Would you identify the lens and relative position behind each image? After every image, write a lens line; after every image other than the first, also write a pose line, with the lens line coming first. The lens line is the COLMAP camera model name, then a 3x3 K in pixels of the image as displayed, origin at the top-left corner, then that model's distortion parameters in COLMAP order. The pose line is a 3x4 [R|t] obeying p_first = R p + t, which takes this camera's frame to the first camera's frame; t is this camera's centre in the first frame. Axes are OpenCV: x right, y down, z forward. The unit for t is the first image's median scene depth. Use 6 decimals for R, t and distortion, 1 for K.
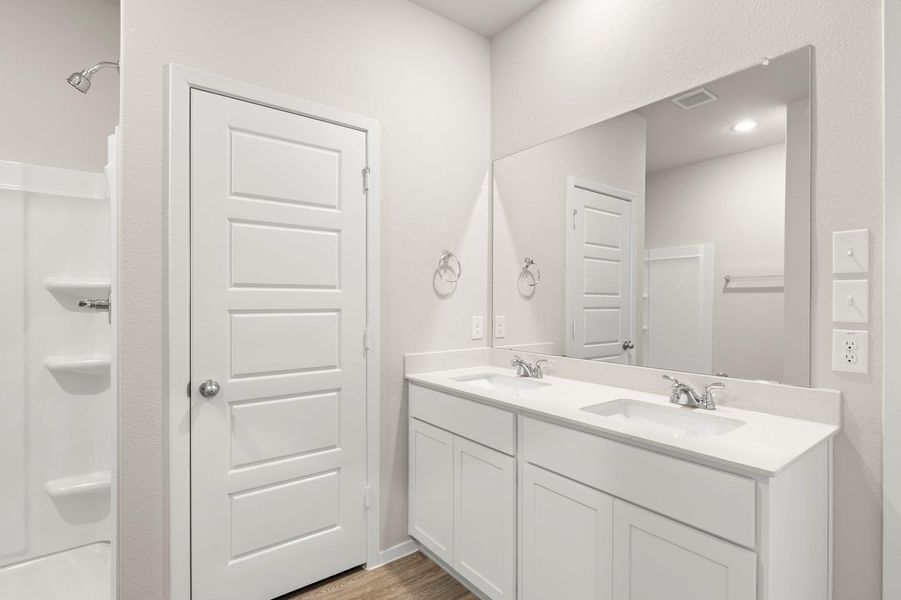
lens RADIAL K [[432.3, 0, 450.5], [0, 432.3, 300.0], [0, 0, 1]] dist [-0.002541, -0.000214]
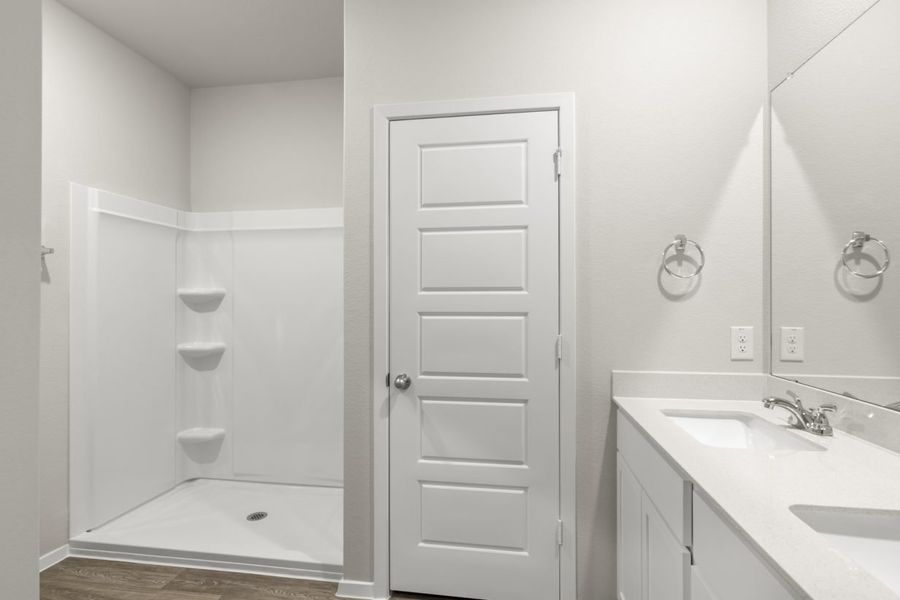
lens RADIAL K [[437.7, 0, 452.3], [0, 437.7, 299.0], [0, 0, 1]] dist [-0.001472, -0.000109]
pose [[0.702677, -0.008820, -0.711454, 0.280675], [0.002099, 0.999945, -0.010323, 0.001139], [0.711506, 0.005761, 0.702657, 0.231208]]
